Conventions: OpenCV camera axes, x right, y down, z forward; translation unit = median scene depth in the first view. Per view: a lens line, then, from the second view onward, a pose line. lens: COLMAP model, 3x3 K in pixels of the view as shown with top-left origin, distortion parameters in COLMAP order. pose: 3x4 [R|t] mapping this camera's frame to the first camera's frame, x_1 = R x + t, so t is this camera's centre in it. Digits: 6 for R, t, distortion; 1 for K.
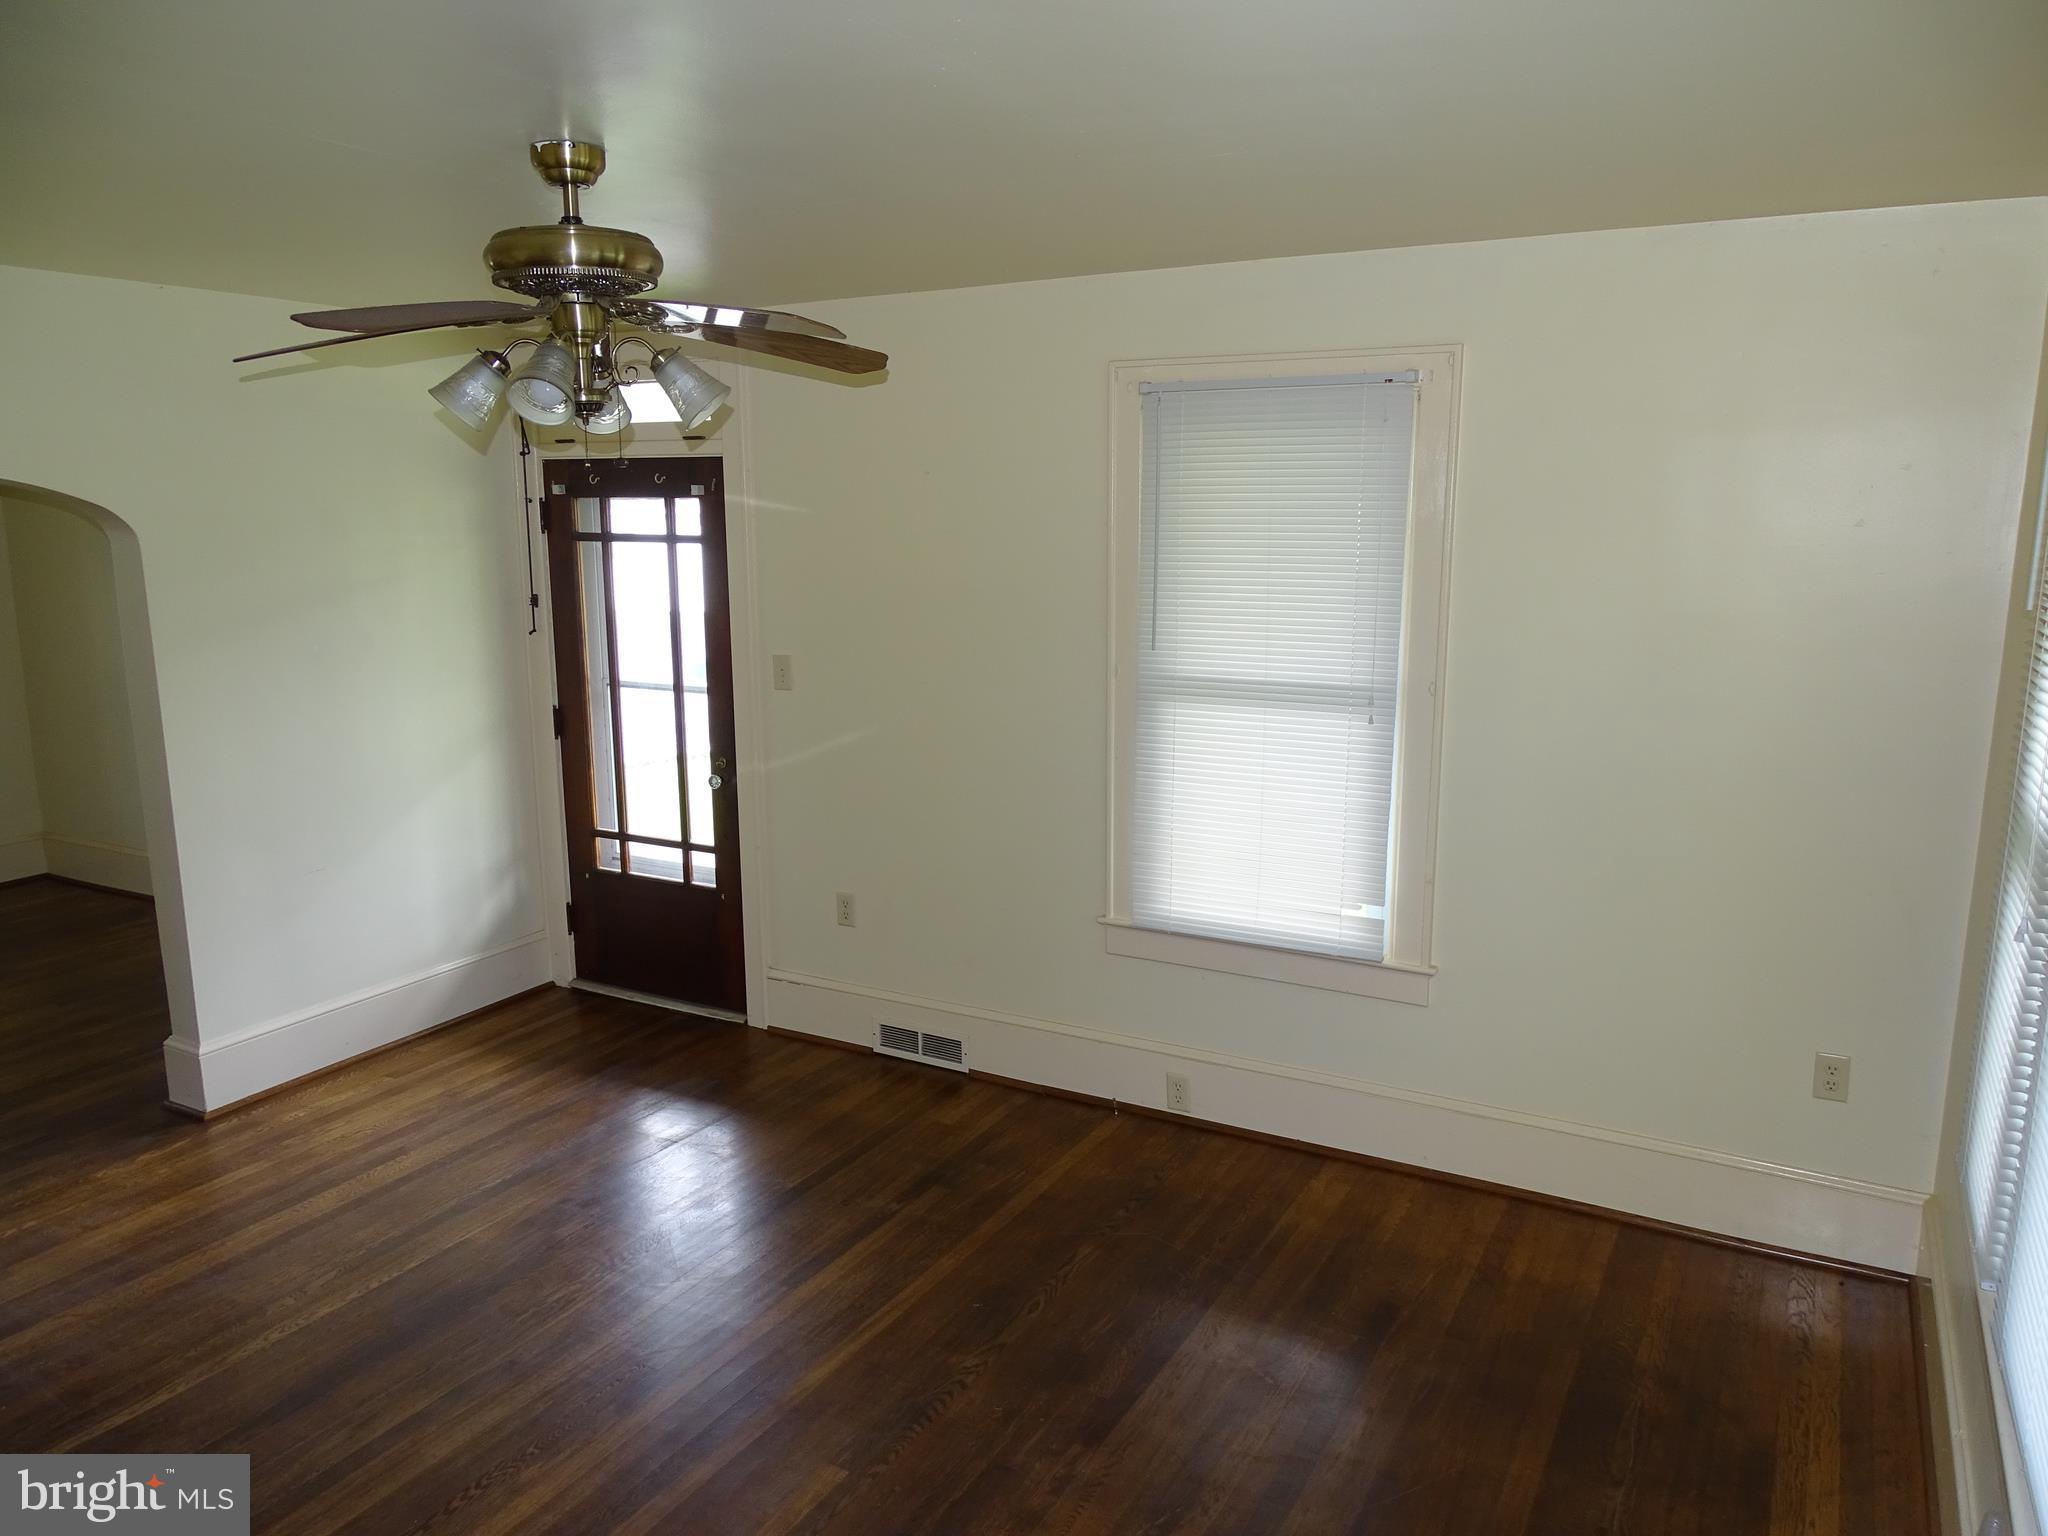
lens RADIAL K [[1429.6, 0, 1012.0], [0, 1429.6, 771.2], [0, 0, 1]] dist [0.007981, 0.000714]
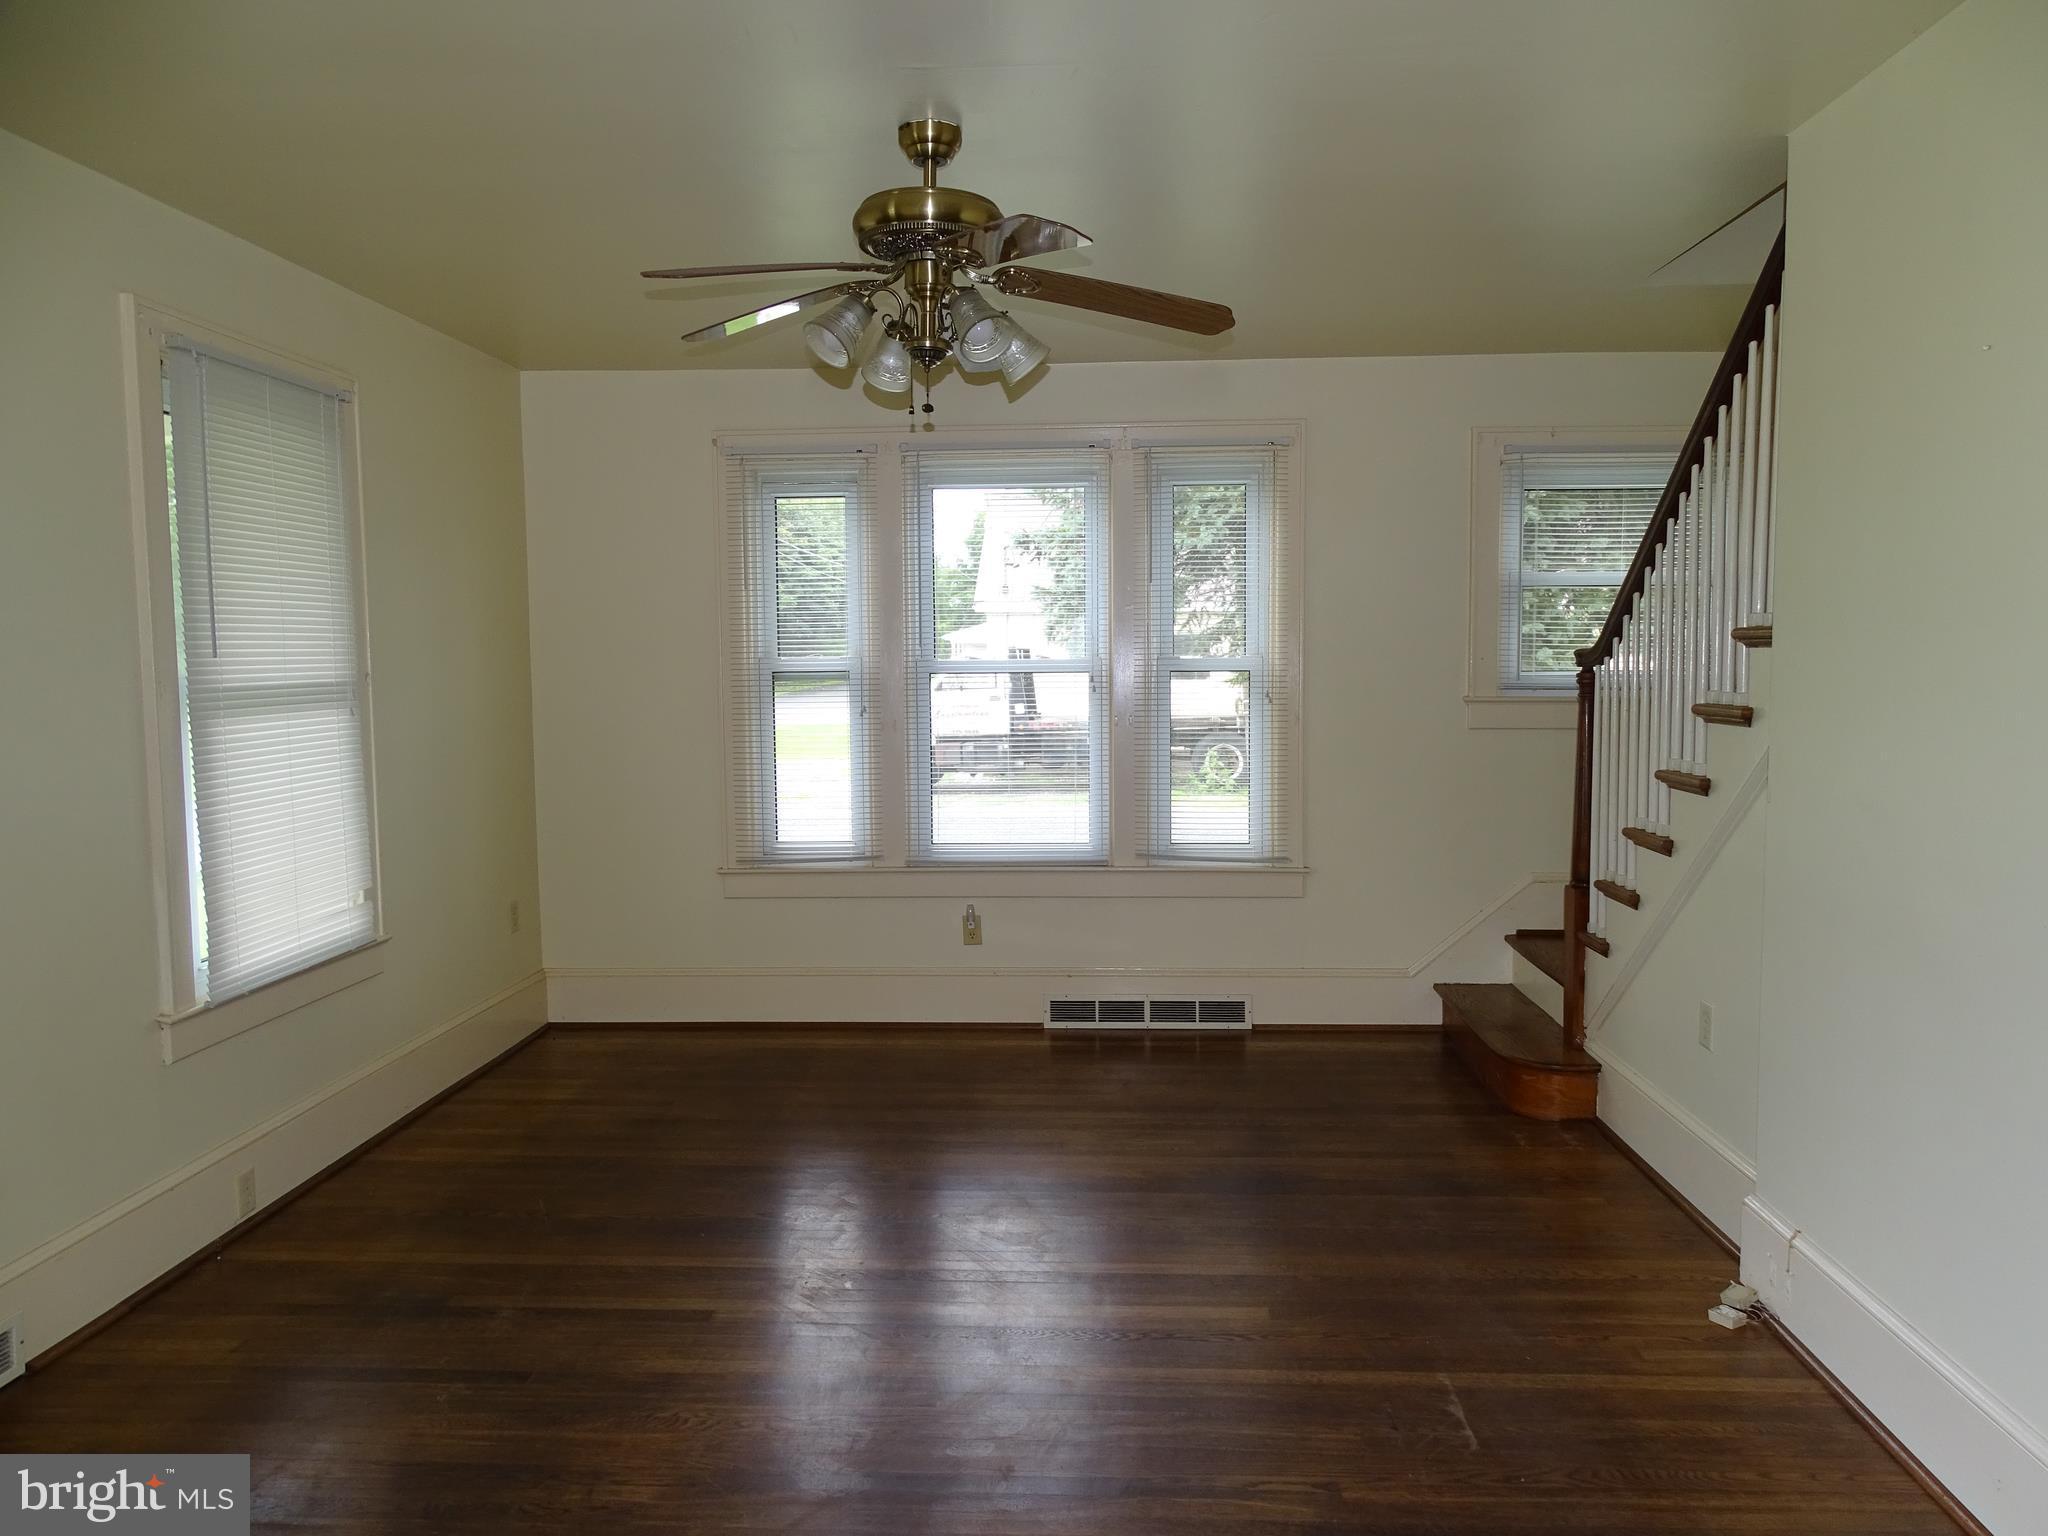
lens RADIAL K [[1429.6, 0, 1012.0], [0, 1429.6, 771.2], [0, 0, 1]] dist [0.007981, 0.000714]
pose [[-0.430148, -0.064196, 0.900473, -0.907043], [0.183266, 0.970489, 0.156732, -0.068816], [-0.883961, 0.232444, -0.405689, 0.991675]]
